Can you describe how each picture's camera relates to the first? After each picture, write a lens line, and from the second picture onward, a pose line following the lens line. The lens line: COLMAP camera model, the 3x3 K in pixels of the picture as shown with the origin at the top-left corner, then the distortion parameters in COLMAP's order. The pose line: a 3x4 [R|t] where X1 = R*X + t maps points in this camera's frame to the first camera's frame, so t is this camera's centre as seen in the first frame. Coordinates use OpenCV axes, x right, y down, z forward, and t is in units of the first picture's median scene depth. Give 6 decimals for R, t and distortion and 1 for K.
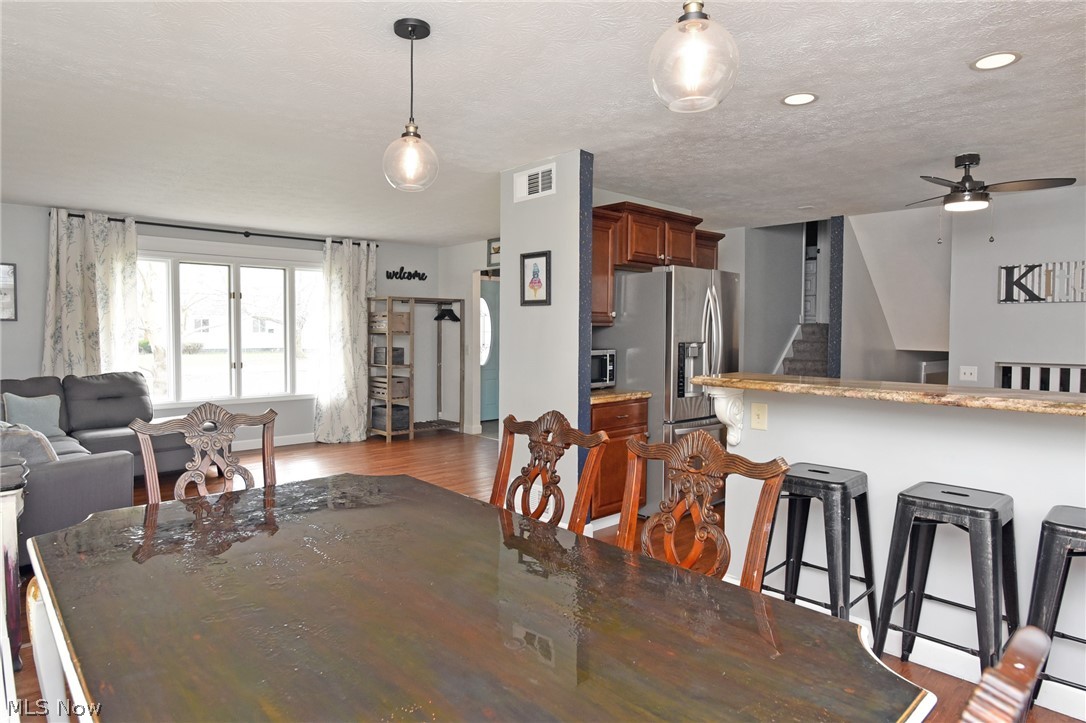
lens RADIAL K [[626.2, 0, 540.4], [0, 626.2, 364.5], [0, 0, 1]] dist [-0.021777, 0.002693]
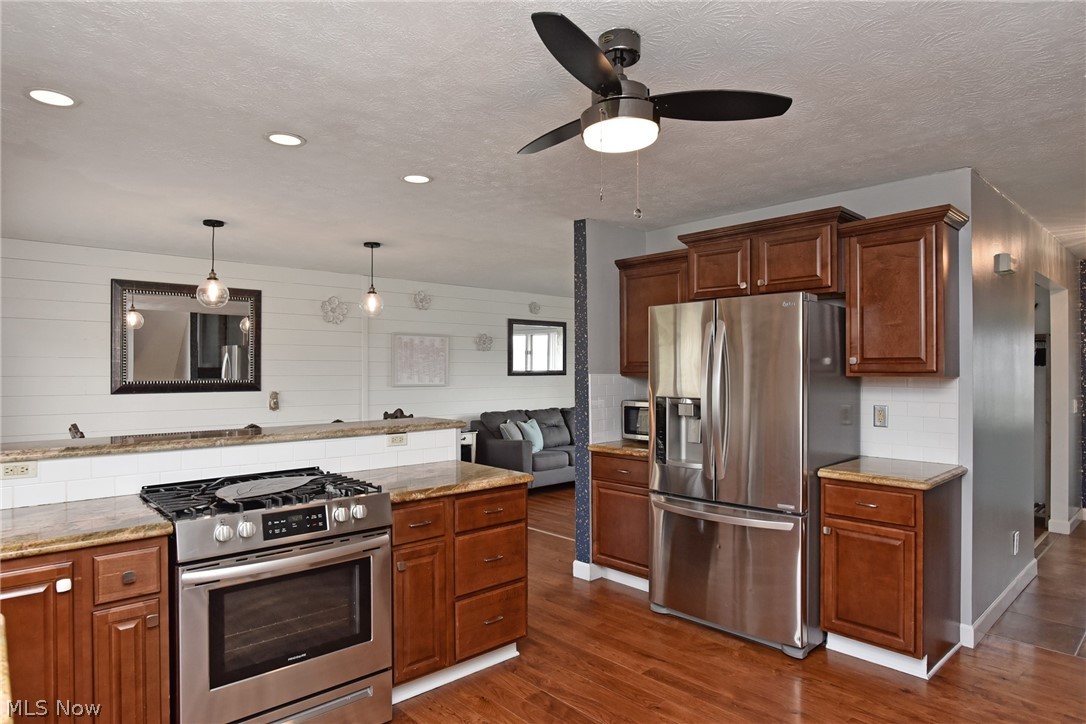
lens RADIAL K [[626.2, 0, 540.4], [0, 626.2, 365.0], [0, 0, 1]] dist [-0.021777, 0.002693]
pose [[-0.004847, -0.012867, -0.999905, 0.614785], [-0.049778, 0.998681, -0.012610, -0.034464], [0.998749, 0.049712, -0.005482, 0.495350]]
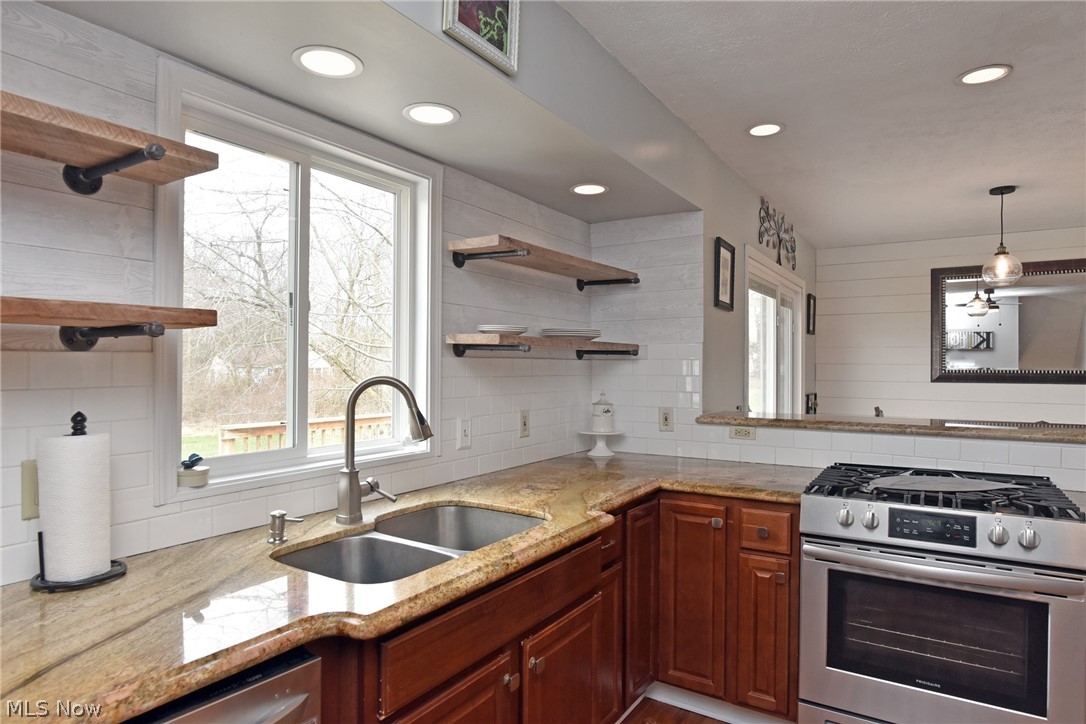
lens RADIAL K [[626.2, 0, 540.4], [0, 626.2, 365.0], [0, 0, 1]] dist [-0.021777, 0.002693]
pose [[-0.966340, -0.004589, -0.257227, 0.535882], [-0.017993, 0.998598, 0.049779, -0.033554], [0.256638, 0.052732, -0.965068, 0.583220]]
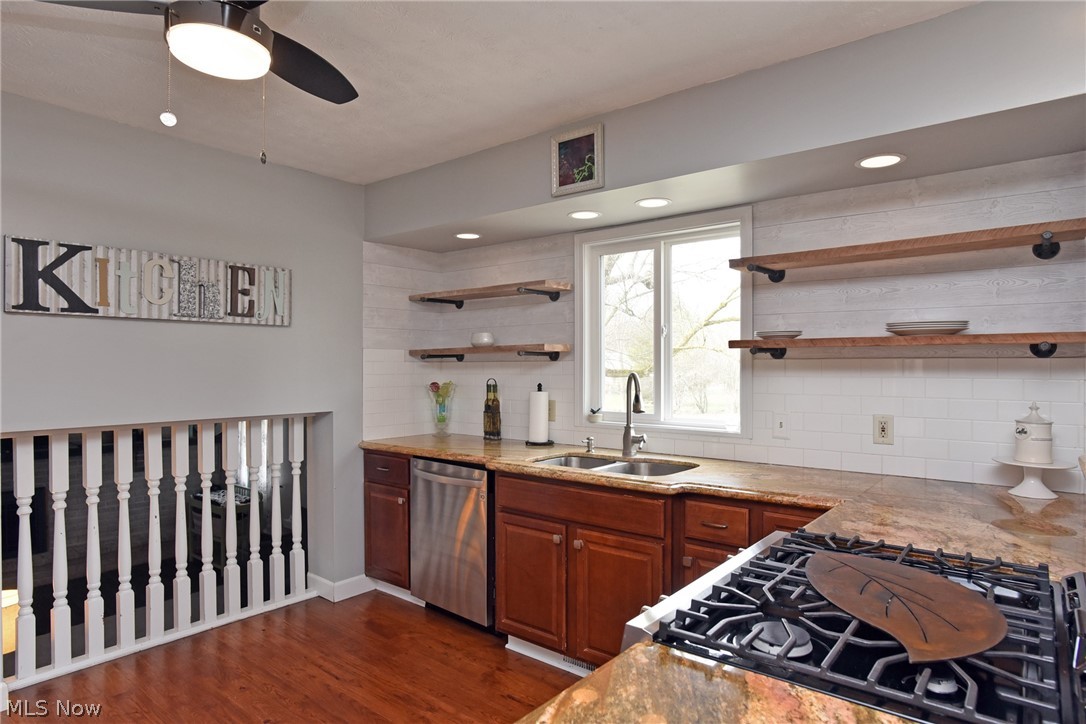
lens RADIAL K [[626.2, 0, 540.4], [0, 626.2, 365.0], [0, 0, 1]] dist [-0.021777, 0.002693]
pose [[-0.153631, 0.000286, 0.988128, 0.136989], [0.050882, 0.998676, 0.007622, -0.027103], [-0.986817, 0.051449, -0.153442, 0.456203]]
